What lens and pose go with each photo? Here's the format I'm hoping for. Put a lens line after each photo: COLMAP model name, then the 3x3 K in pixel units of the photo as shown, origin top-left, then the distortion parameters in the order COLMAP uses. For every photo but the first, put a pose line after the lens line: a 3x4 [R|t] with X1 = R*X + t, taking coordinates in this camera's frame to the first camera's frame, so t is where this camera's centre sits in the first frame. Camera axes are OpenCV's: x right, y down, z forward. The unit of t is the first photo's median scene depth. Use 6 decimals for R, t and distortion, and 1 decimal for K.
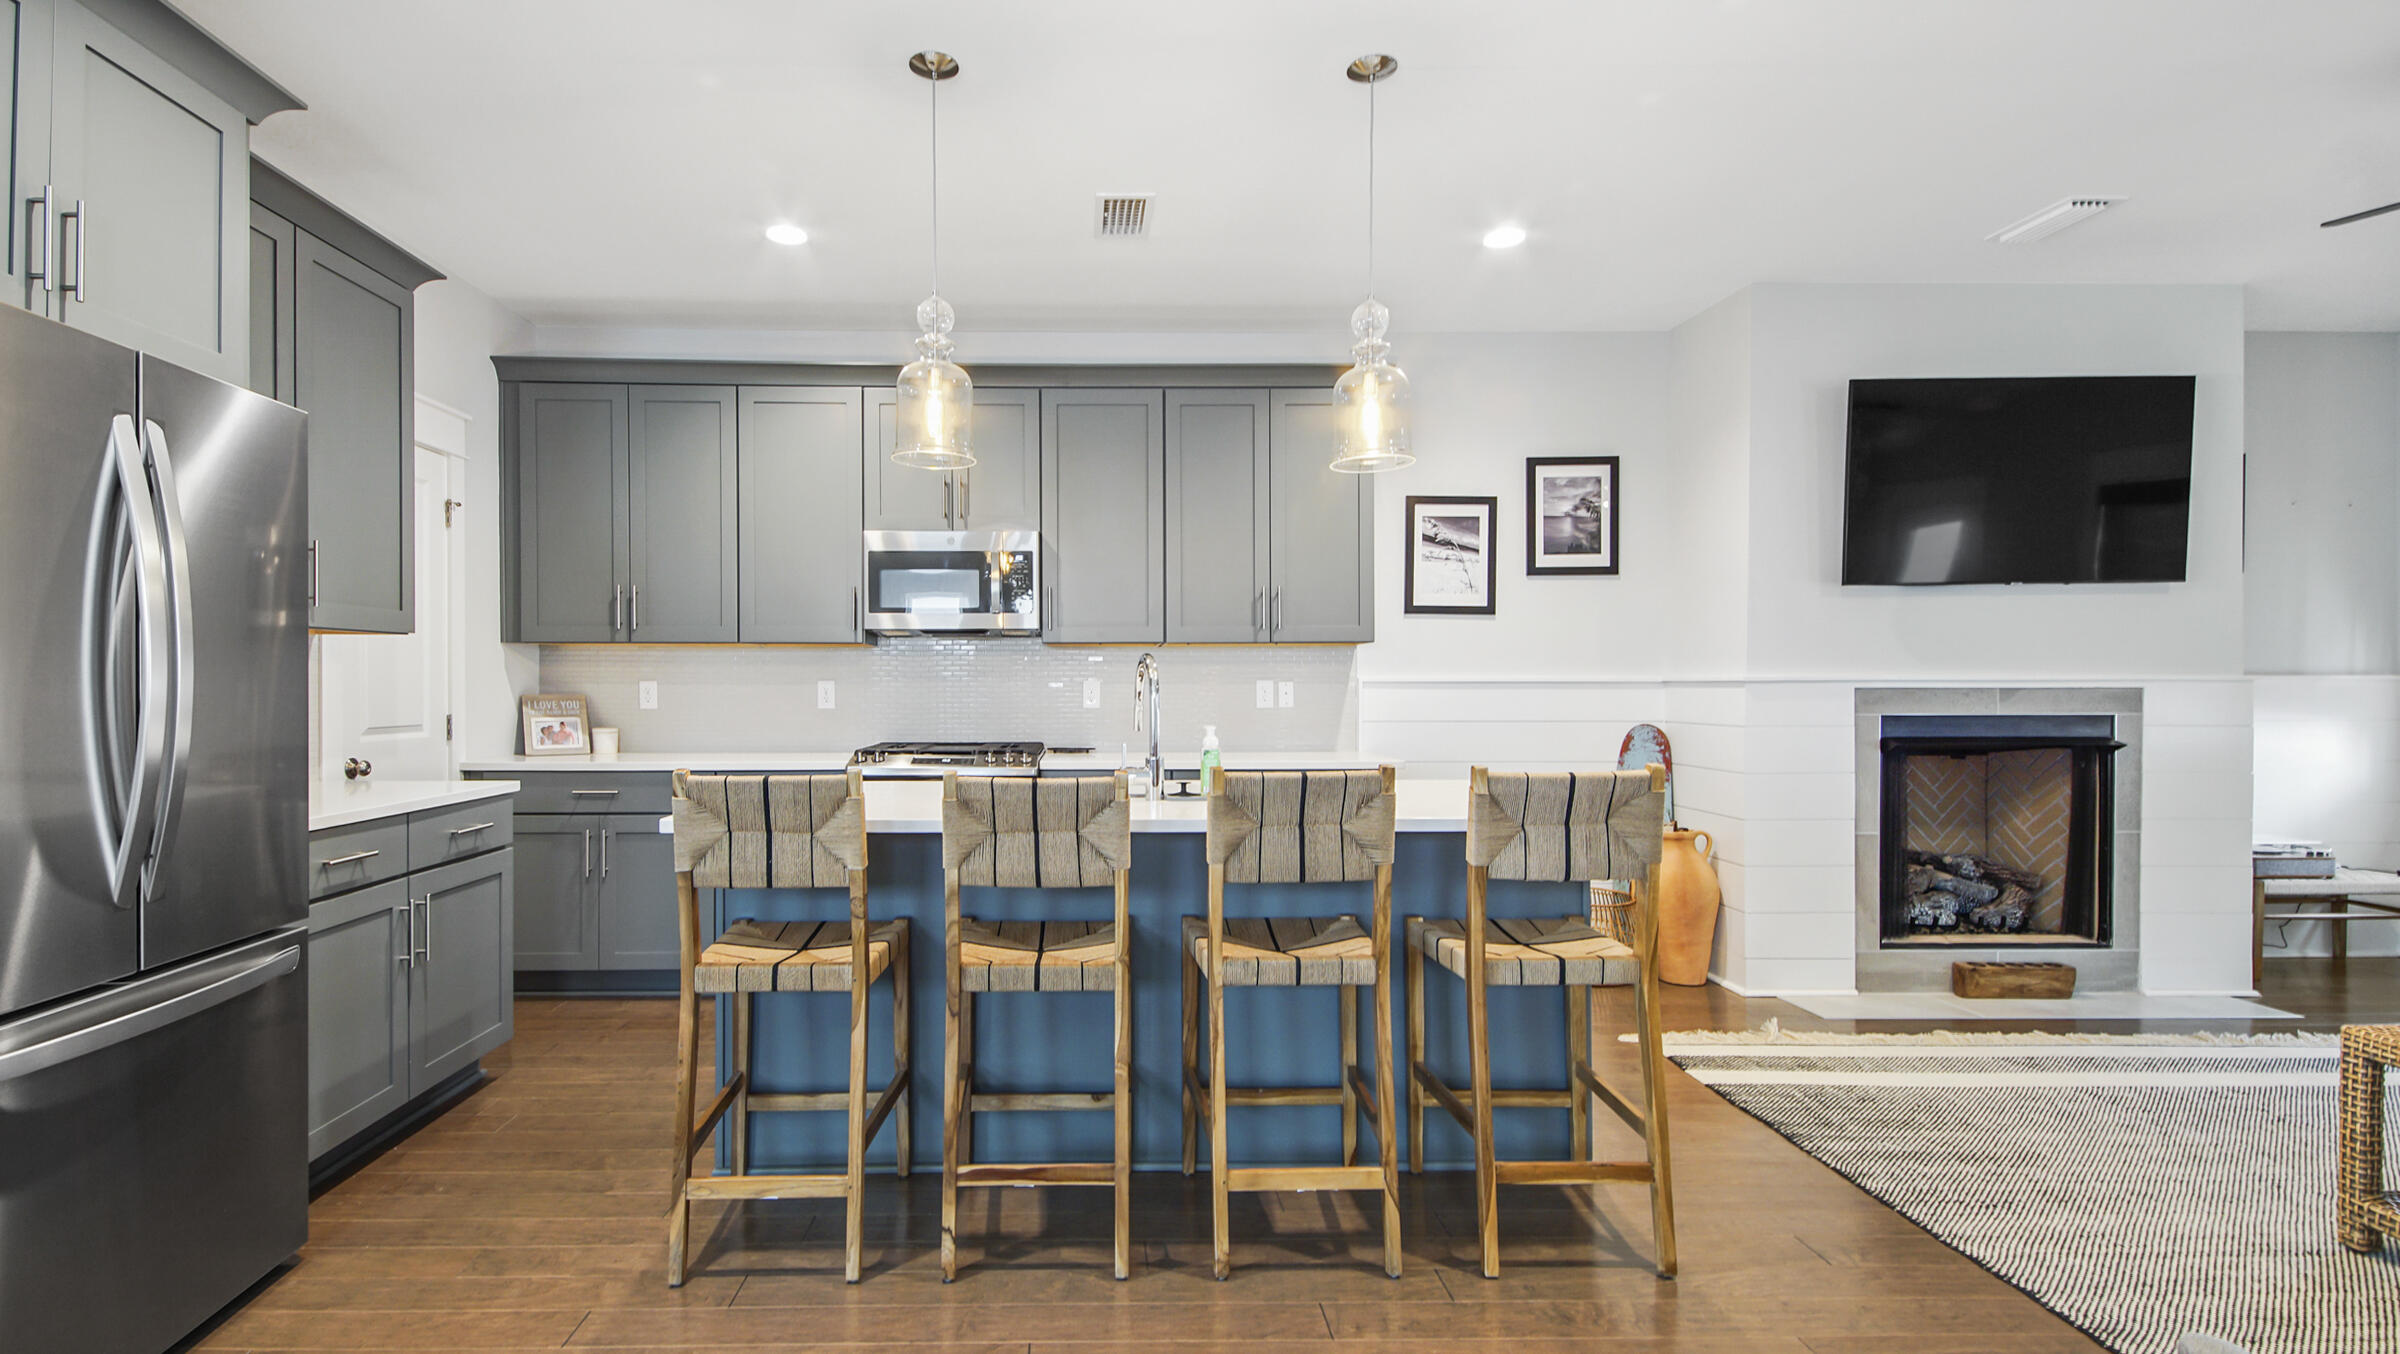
lens RADIAL K [[1072.5, 0, 1181.5], [0, 1072.5, 685.0], [0, 0, 1]] dist [0.020858, -0.018934]
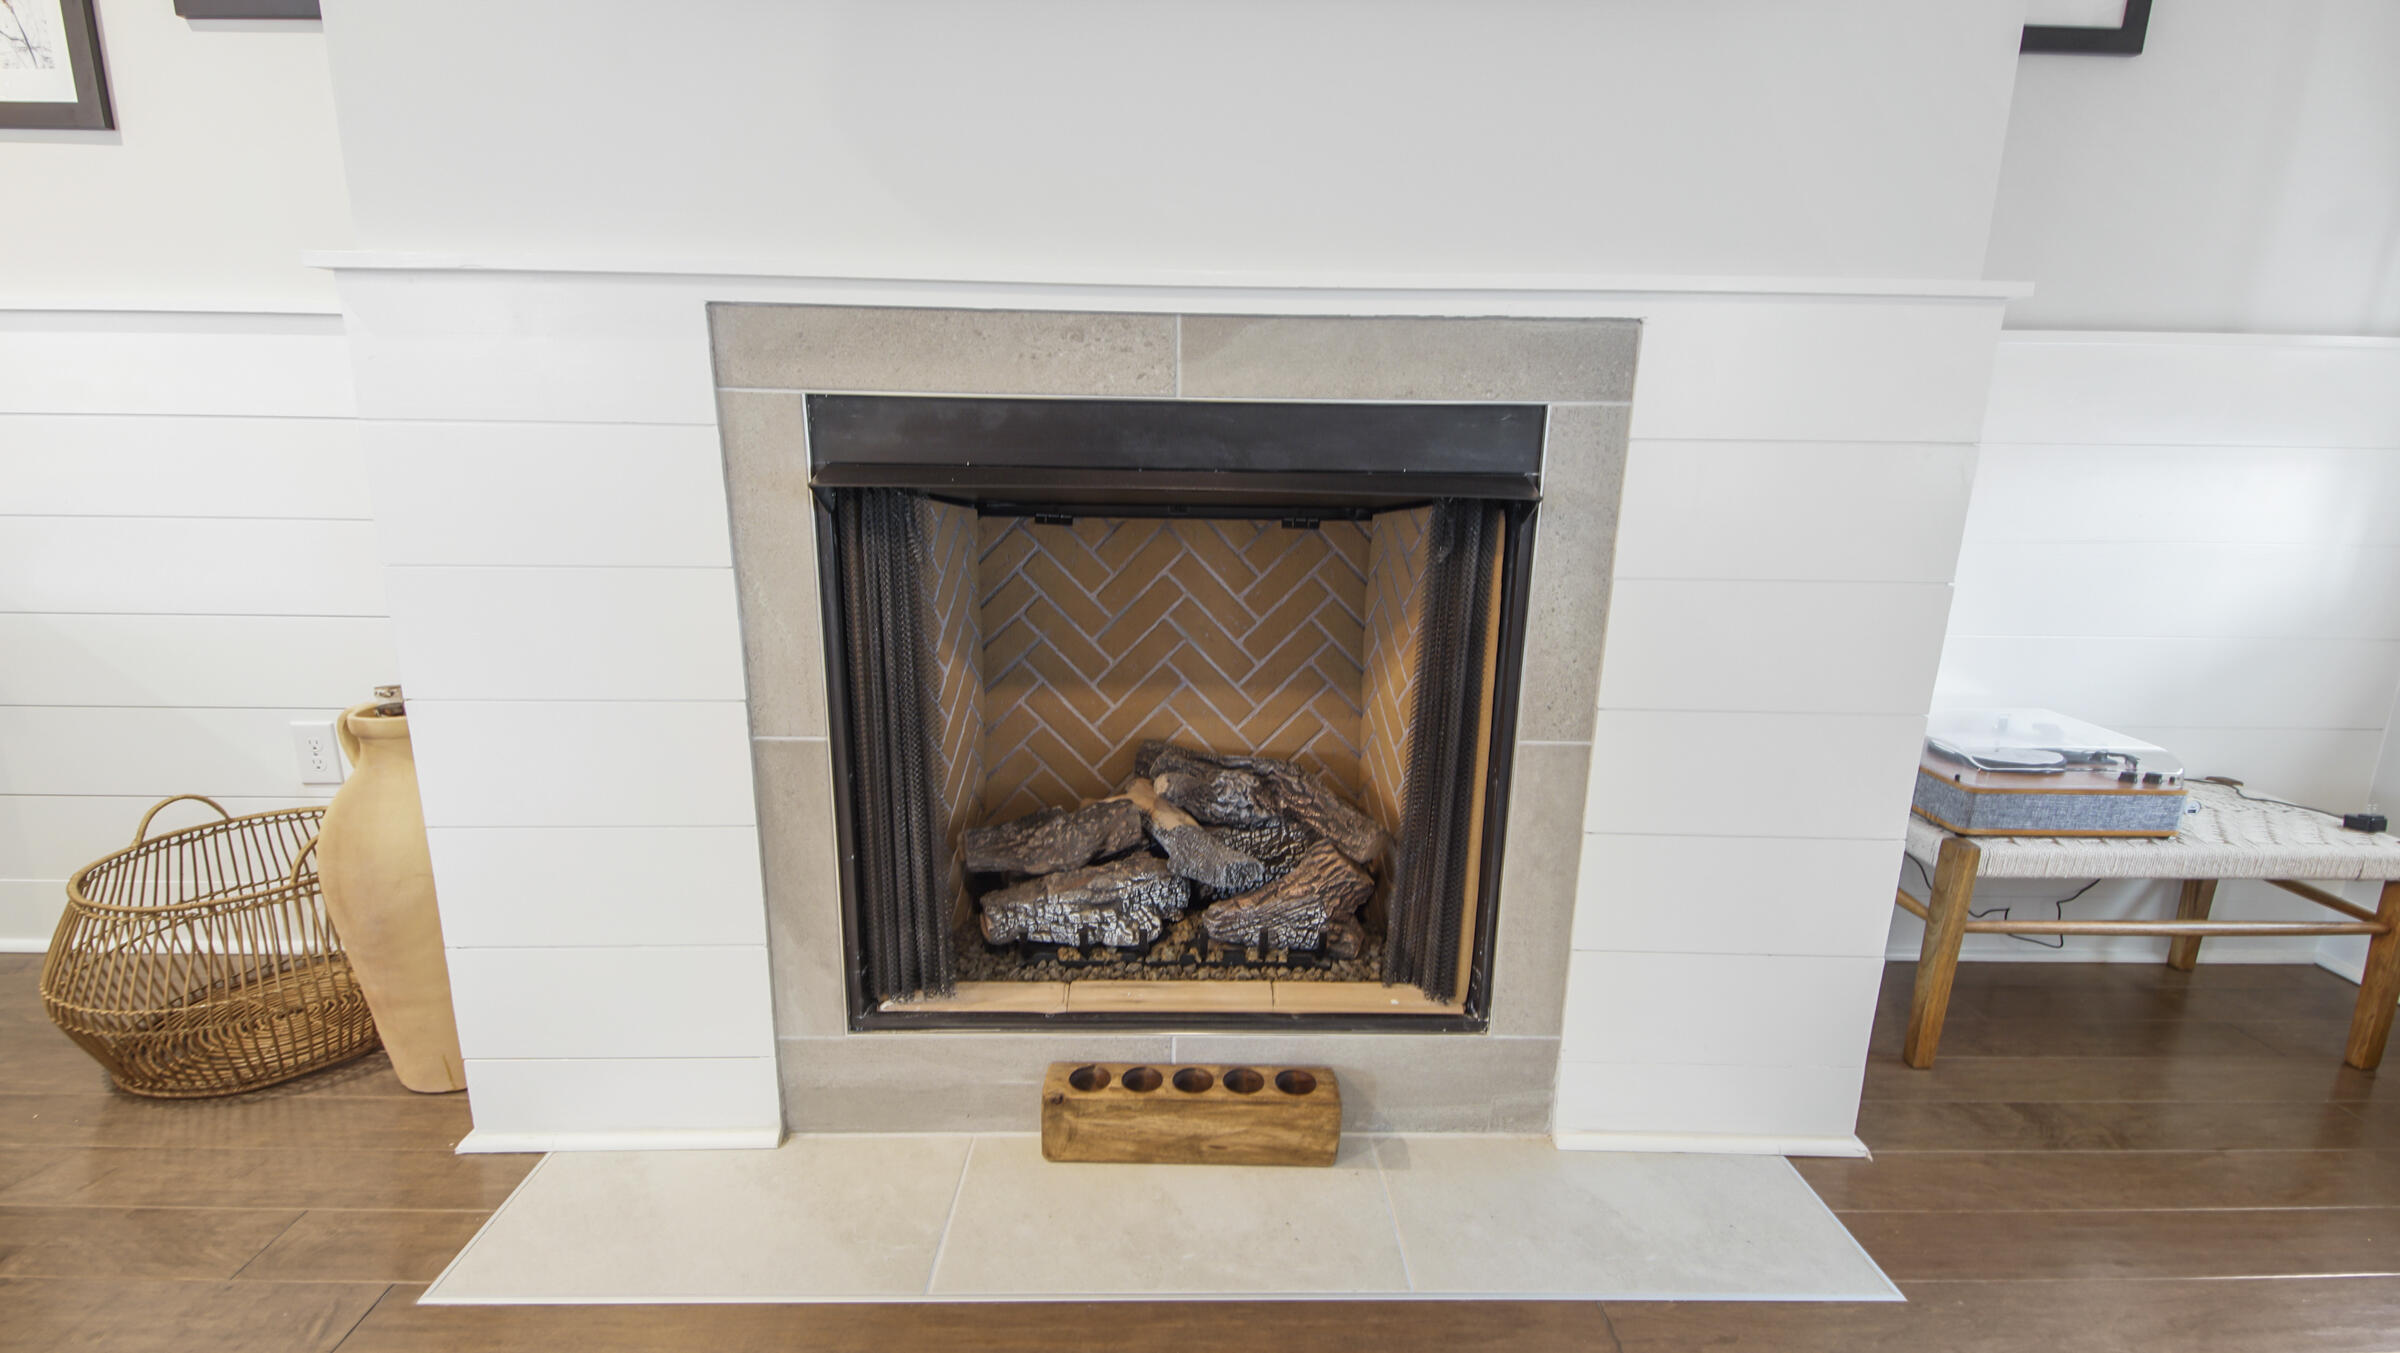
lens RADIAL K [[1043.6, 0, 1205.7], [0, 1043.6, 679.8], [0, 0, 1]] dist [0.013347, -0.000869]
pose [[0.999756, 0.017839, -0.013044, 0.750256], [-0.014461, 0.974427, 0.224240, 0.038504], [0.016711, -0.223997, 0.974447, 0.649243]]
